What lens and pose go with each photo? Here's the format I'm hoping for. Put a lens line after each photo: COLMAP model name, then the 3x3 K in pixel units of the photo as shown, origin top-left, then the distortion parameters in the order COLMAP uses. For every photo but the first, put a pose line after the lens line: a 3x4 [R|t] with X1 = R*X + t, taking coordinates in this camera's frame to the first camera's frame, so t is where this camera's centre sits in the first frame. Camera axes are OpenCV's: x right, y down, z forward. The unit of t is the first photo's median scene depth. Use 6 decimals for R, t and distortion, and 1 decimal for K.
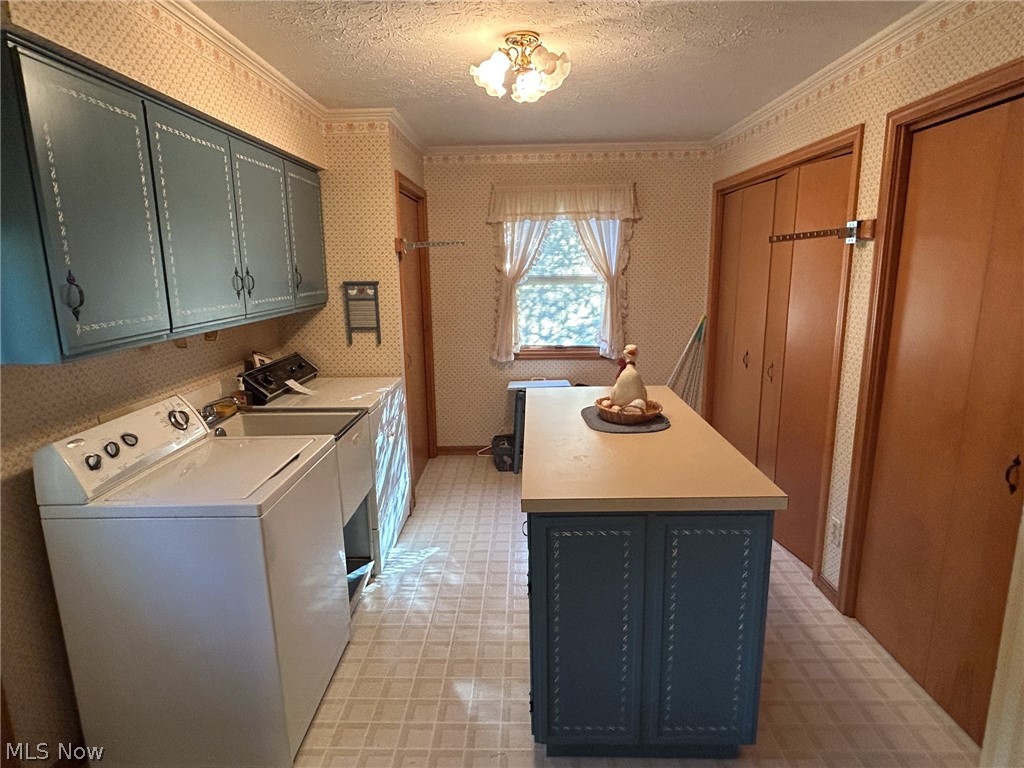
lens RADIAL K [[596.1, 0, 512.7], [0, 596.1, 386.0], [0, 0, 1]] dist [0.008550, 0.001182]
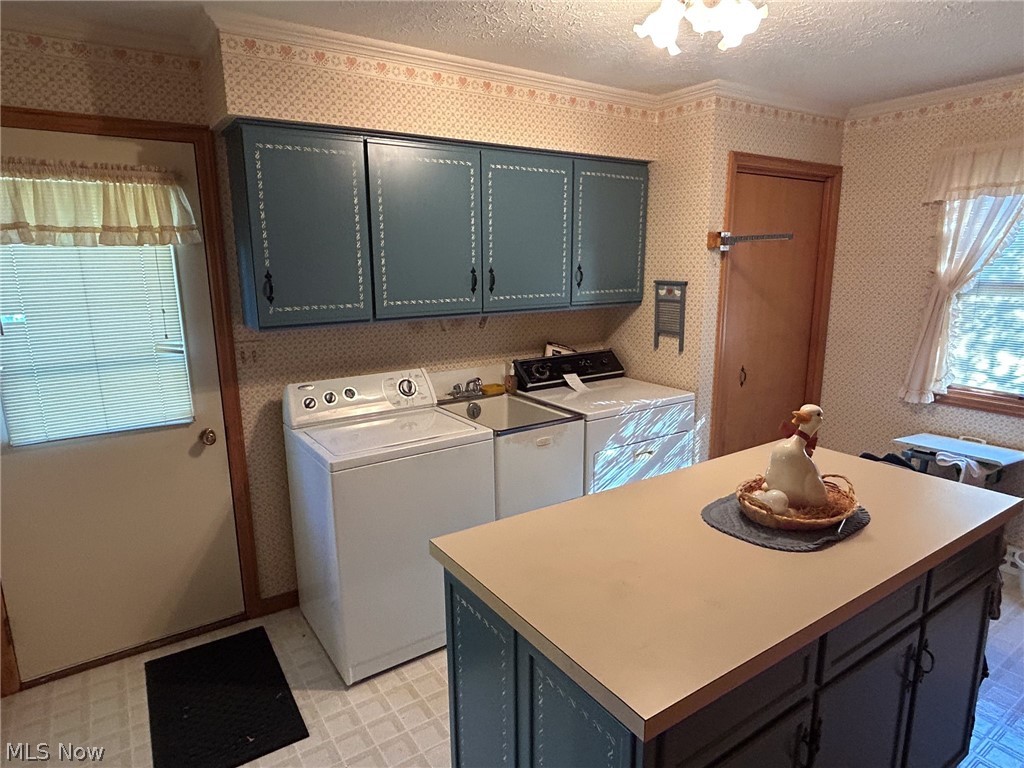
lens RADIAL K [[611.3, 0, 512.1], [0, 611.3, 385.0], [0, 0, 1]] dist [0.003357, 0.004237]
pose [[0.575787, 0.181090, -0.797293, 0.369579], [-0.167744, 0.980583, 0.101580, -0.072458], [0.800207, 0.075253, 0.594984, 0.258900]]
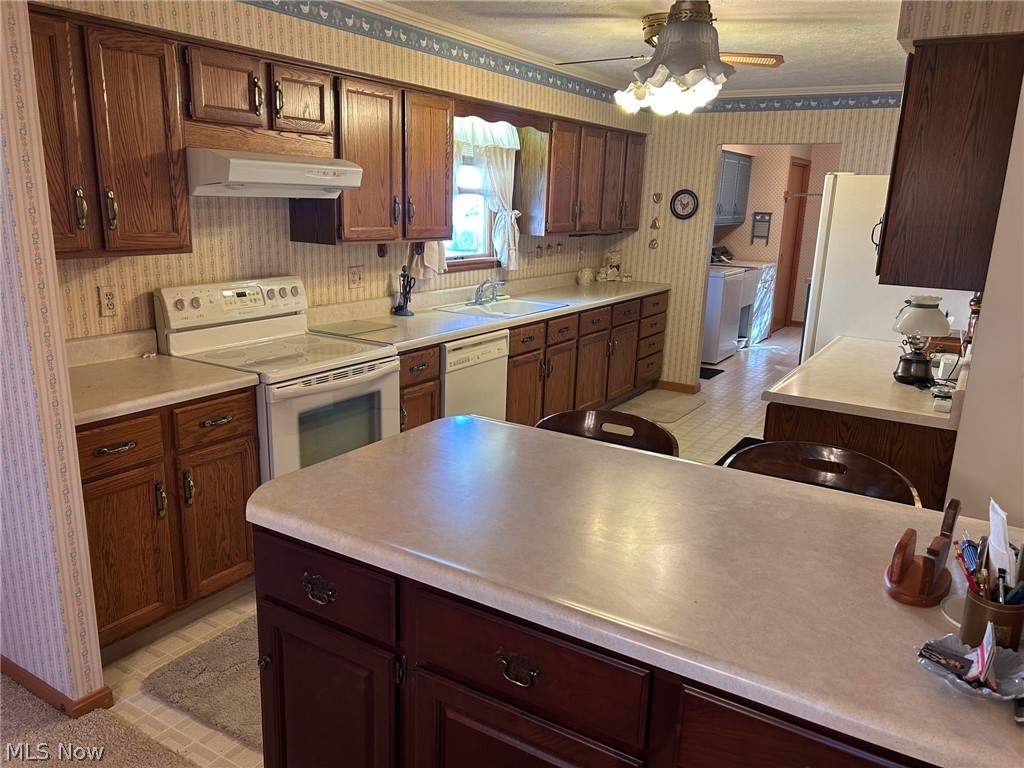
lens RADIAL K [[789.0, 0, 510.9], [0, 789.0, 390.0], [0, 0, 1]] dist [0.058406, -0.059465]
pose [[0.862128, 0.162659, -0.479873, 0.380258], [-0.150320, 0.986542, 0.064339, 0.357389], [0.483880, 0.016667, 0.874976, -1.679306]]
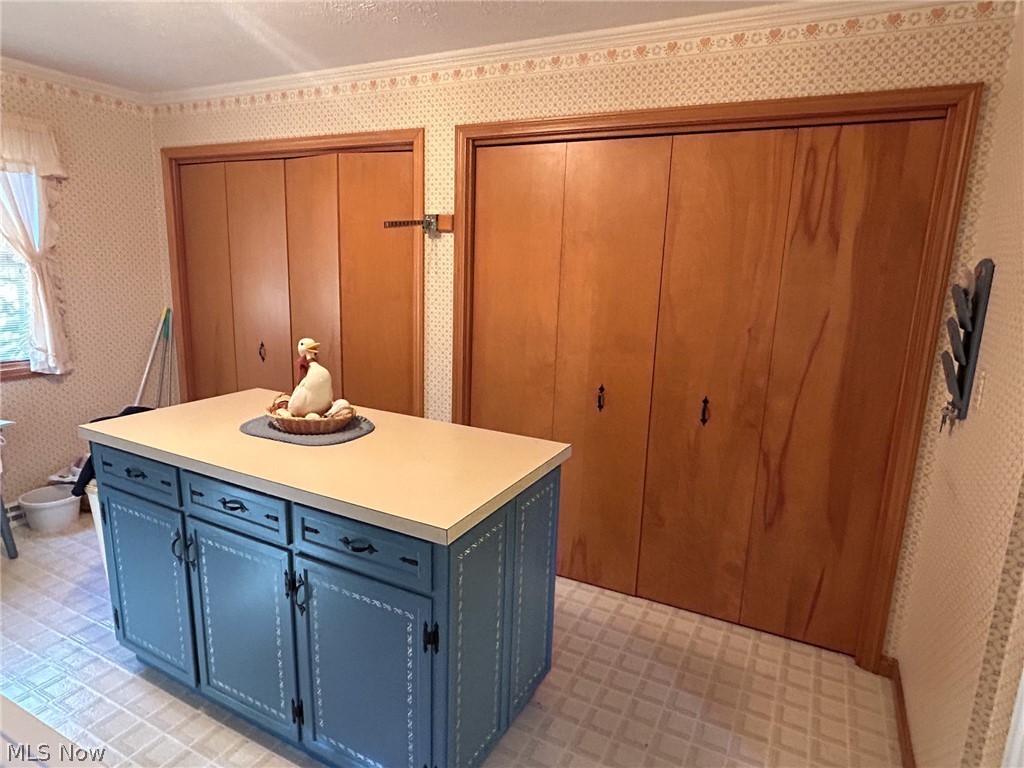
lens RADIAL K [[611.3, 0, 509.5], [0, 611.3, 383.7], [0, 0, 1]] dist [0.003357, 0.004237]
pose [[0.446622, -0.148023, 0.882393, -0.305597], [0.144075, 0.985248, 0.092354, -0.031470], [-0.883047, 0.085884, 0.461360, 0.255287]]
